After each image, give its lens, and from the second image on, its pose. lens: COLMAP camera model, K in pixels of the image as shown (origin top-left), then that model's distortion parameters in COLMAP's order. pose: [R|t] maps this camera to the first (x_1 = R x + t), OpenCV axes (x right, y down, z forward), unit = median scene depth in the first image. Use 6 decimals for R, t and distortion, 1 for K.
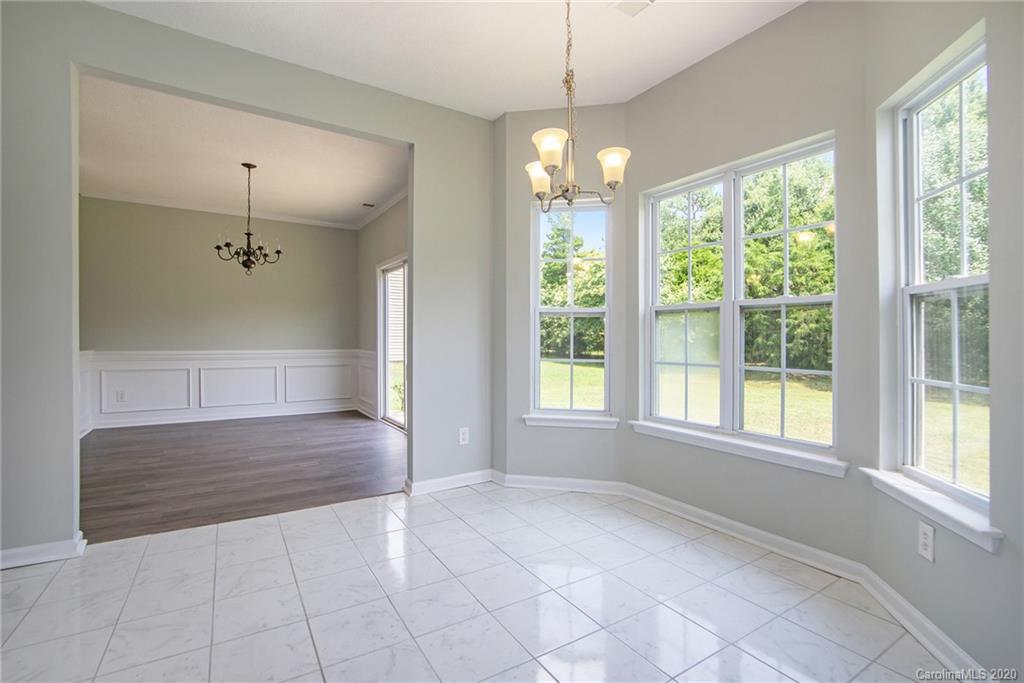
lens RADIAL K [[457.3, 0, 509.2], [0, 457.3, 339.9], [0, 0, 1]] dist [-0.032690, 0.000259]
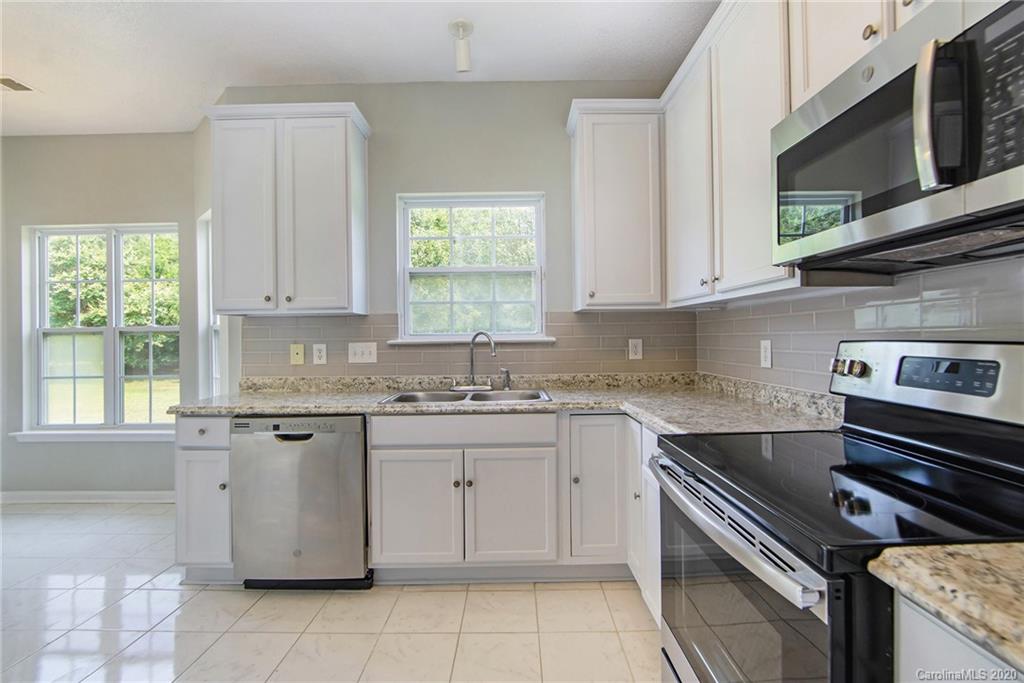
lens RADIAL K [[461.2, 0, 514.2], [0, 461.2, 339.6], [0, 0, 1]] dist [-0.000004, -0.000362]
pose [[0.540573, -0.011597, 0.841217, -0.006630], [0.011516, 0.999913, 0.006384, -0.037529], [-0.841218, 0.006236, 0.540660, -0.604386]]
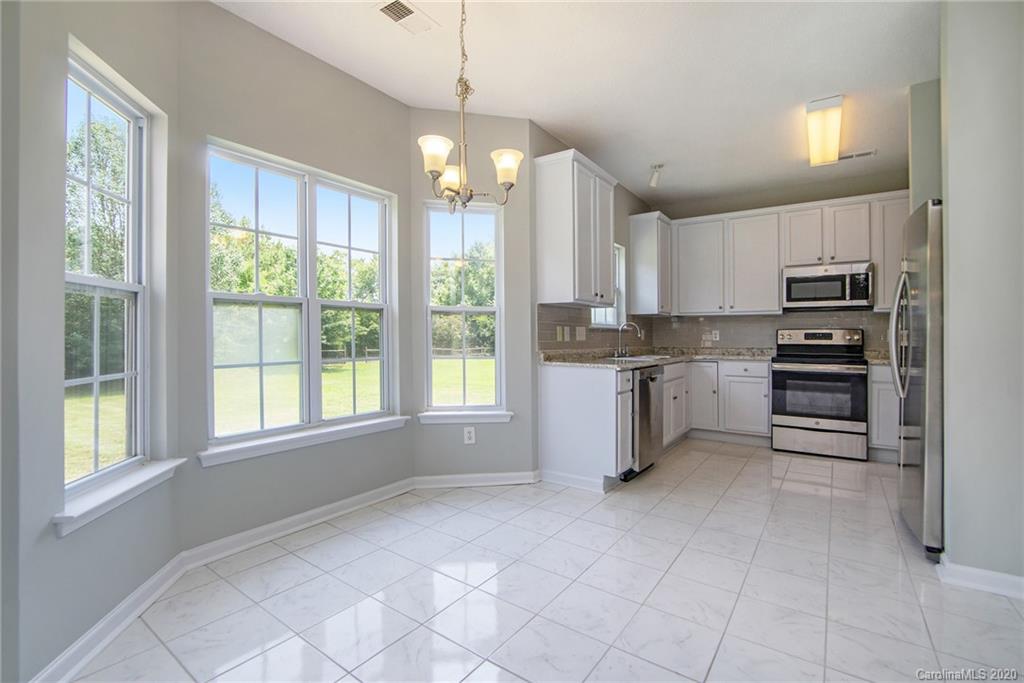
lens RADIAL K [[455.4, 0, 494.7], [0, 455.4, 334.1], [0, 0, 1]] dist [-0.023682, 0.000059]
pose [[-0.361639, 0.005660, 0.932301, -0.528780], [-0.002296, 0.999973, -0.006962, 0.001925], [-0.932315, -0.004658, -0.361617, 0.835001]]
